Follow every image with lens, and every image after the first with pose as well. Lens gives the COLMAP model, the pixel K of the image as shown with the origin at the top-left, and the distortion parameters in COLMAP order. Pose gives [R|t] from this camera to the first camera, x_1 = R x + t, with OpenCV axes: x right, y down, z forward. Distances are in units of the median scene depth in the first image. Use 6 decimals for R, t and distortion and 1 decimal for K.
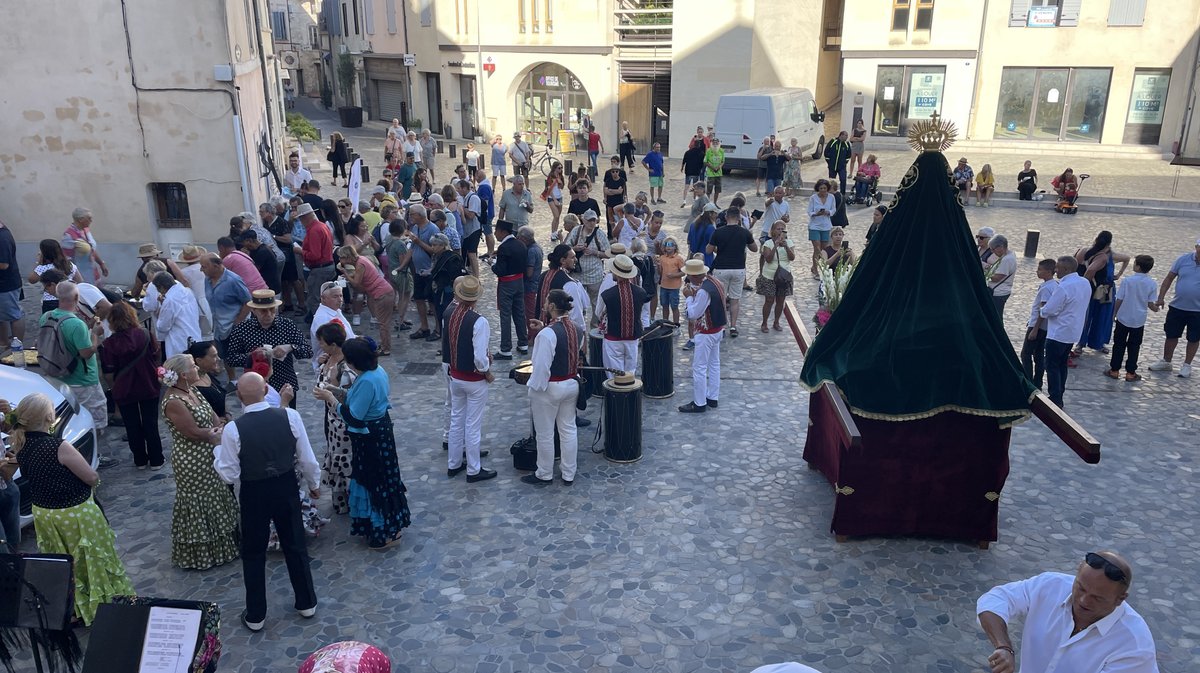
lens RADIAL K [[897.7, 0, 604.2], [0, 897.7, 331.2], [0, 0, 1]] dist [0.083955, -0.104245]
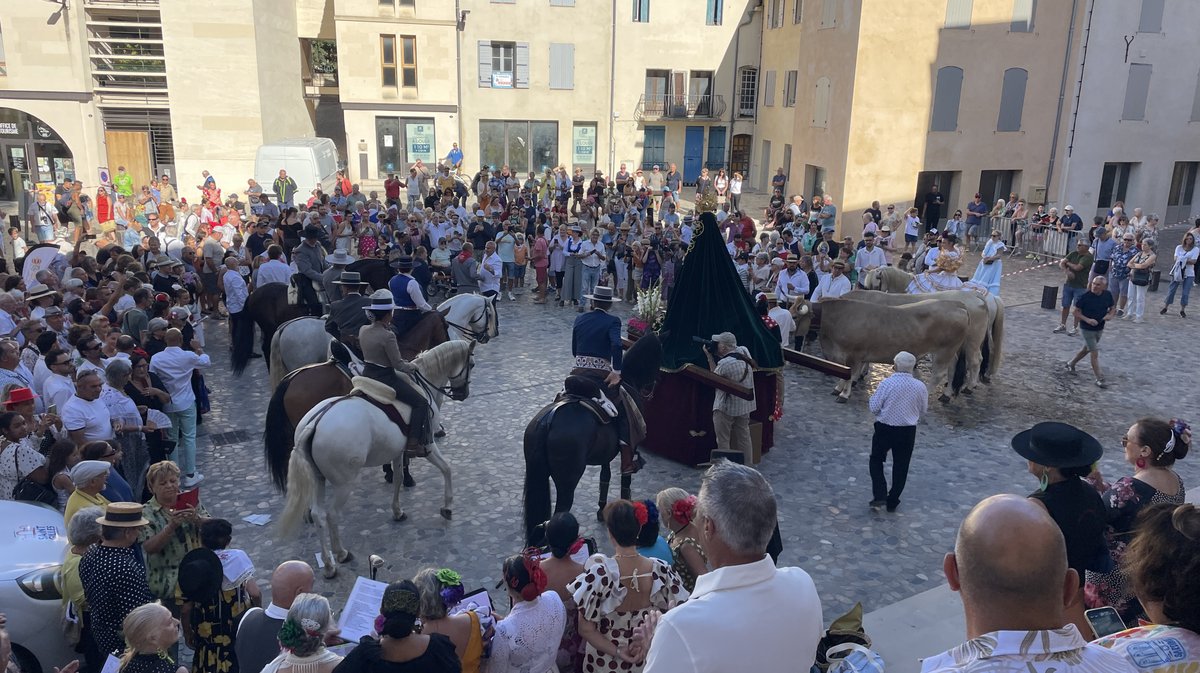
lens RADIAL K [[897.7, 0, 594.2], [0, 897.7, 335.6], [0, 0, 1]] dist [0.083955, -0.104245]
pose [[0.860995, -0.113785, 0.495723, -0.052534], [0.137729, 0.990399, -0.011883, 0.027541], [-0.489611, 0.078506, 0.868399, -0.087916]]
